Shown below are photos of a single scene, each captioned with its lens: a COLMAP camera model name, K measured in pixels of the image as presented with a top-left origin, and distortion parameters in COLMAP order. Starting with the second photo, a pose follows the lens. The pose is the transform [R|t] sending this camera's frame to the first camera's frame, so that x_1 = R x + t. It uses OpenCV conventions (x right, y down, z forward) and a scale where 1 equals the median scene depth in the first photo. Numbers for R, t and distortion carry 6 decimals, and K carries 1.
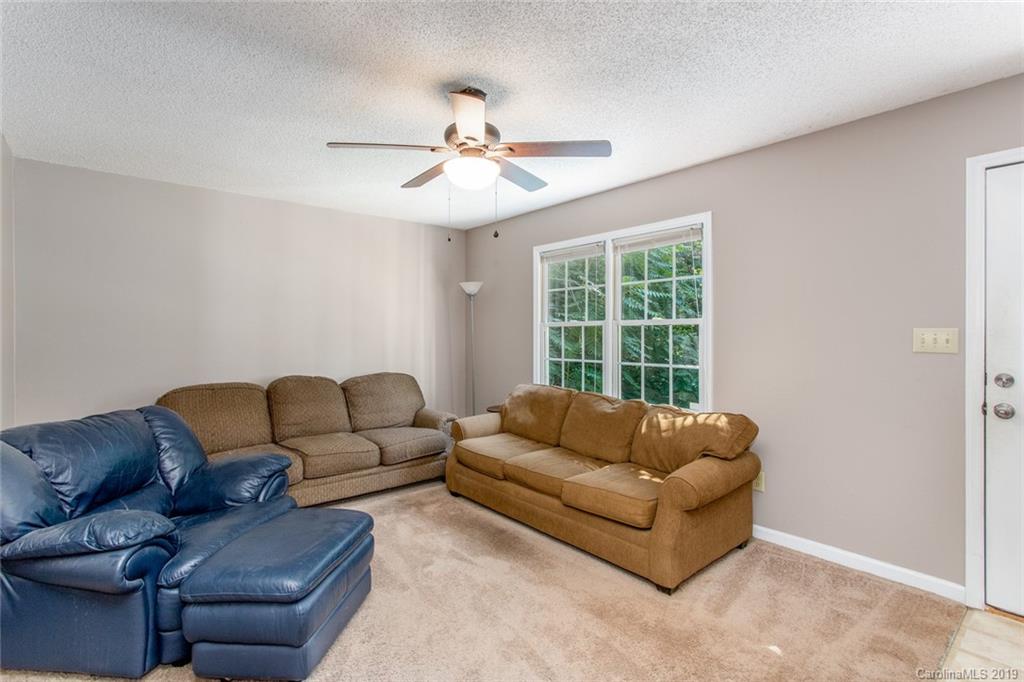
lens RADIAL K [[491.5, 0, 516.0], [0, 491.5, 336.1], [0, 0, 1]] dist [0.000903, 0.000709]
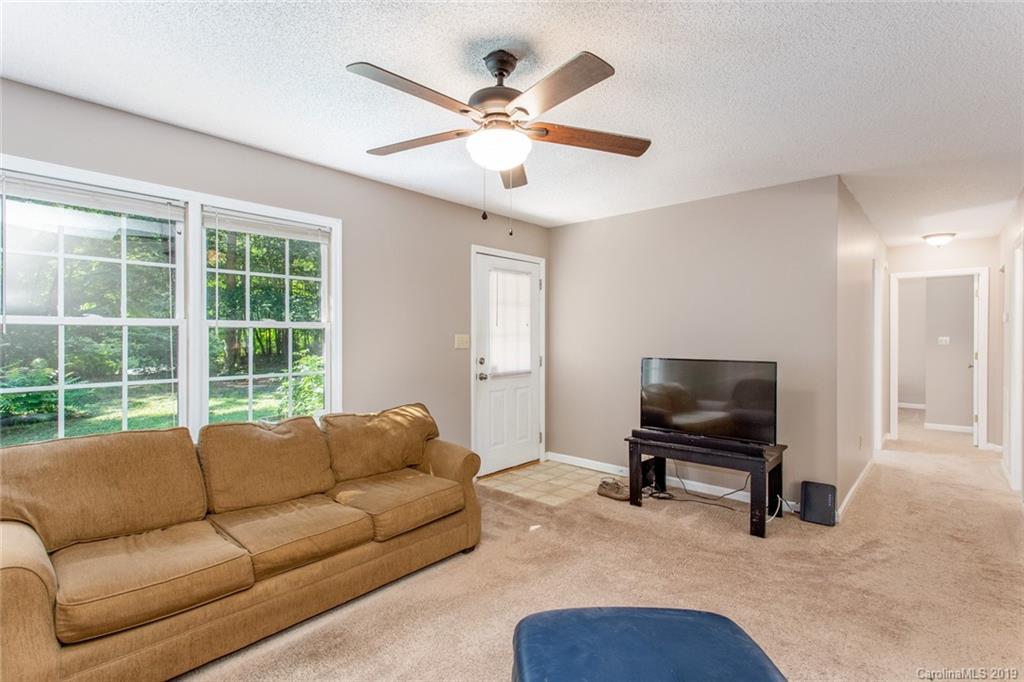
lens RADIAL K [[481.8, 0, 494.1], [0, 481.8, 340.0], [0, 0, 1]] dist [0.000687, 0.000203]
pose [[-0.106760, -0.008834, 0.994246, -0.768208], [-0.000613, 0.999961, 0.008819, -0.011122], [-0.994285, 0.000332, -0.106761, 0.929575]]
